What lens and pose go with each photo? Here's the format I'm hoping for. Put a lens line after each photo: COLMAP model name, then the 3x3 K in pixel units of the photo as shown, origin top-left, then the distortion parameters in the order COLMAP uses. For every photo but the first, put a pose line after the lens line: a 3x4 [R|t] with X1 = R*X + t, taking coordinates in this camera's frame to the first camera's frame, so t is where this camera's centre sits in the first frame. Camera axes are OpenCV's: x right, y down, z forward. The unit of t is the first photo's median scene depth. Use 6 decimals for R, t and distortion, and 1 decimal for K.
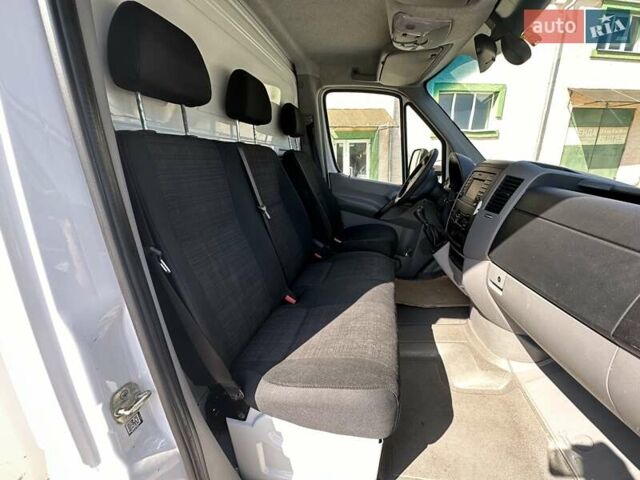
lens RADIAL K [[253.9, 0, 318.8], [0, 253.9, 238.2], [0, 0, 1]] dist [0.000793, 0.000043]
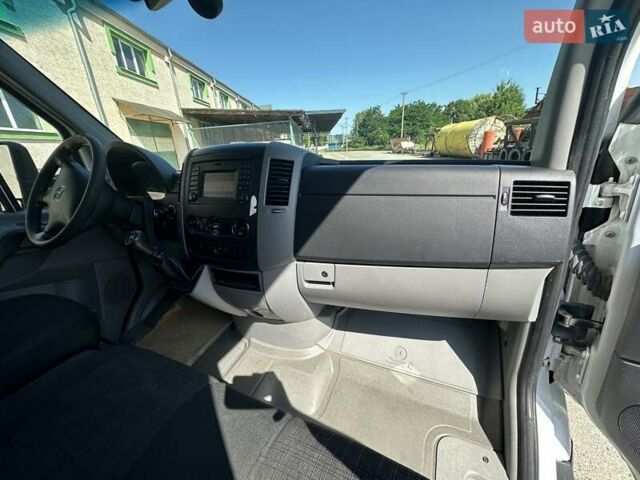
lens RADIAL K [[255.5, 0, 319.7], [0, 255.5, 239.6], [0, 0, 1]] dist [-0.004649, 0.000259]
pose [[0.202501, -0.316480, 0.926733, -0.043443], [0.340798, 0.909960, 0.236284, -0.096171], [-0.918069, 0.267981, 0.292123, 0.432242]]
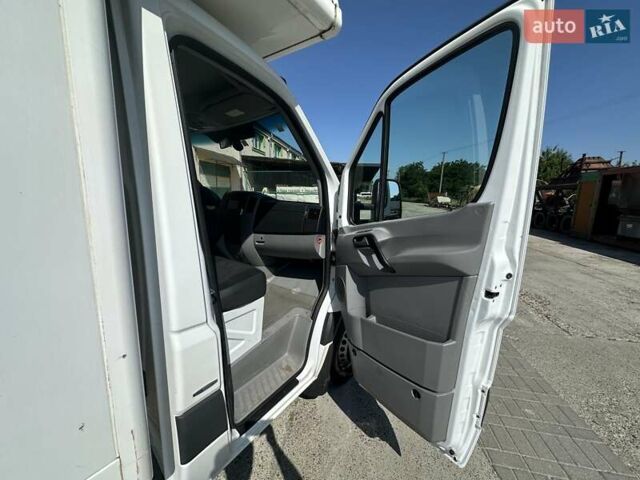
lens RADIAL K [[254.3, 0, 320.0], [0, 254.3, 240.0], [0, 0, 1]] dist [-0.003477, -0.000110]
pose [[0.357772, -0.129827, 0.924740, -0.798436], [0.245626, 0.968500, 0.040940, 0.129017], [-0.900926, 0.212493, 0.378391, -0.250258]]
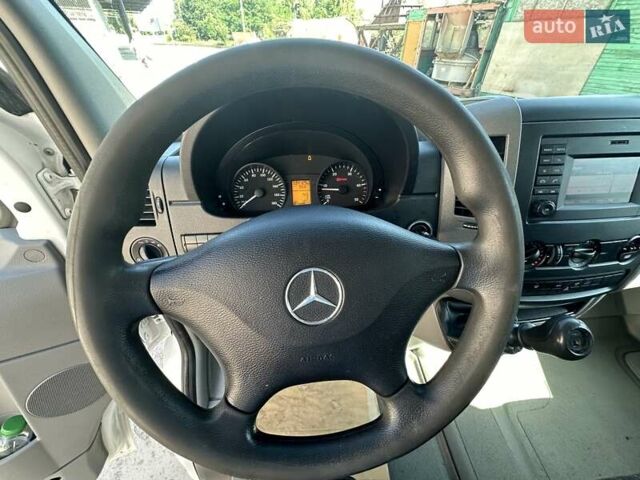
lens RADIAL K [[255.5, 0, 319.7], [0, 255.5, 239.6], [0, 0, 1]] dist [-0.004649, 0.000259]
pose [[-0.330025, -0.564189, 0.756818, 0.319128], [0.274336, 0.709810, 0.648775, -0.389106], [-0.903229, 0.421735, -0.079478, 1.134829]]
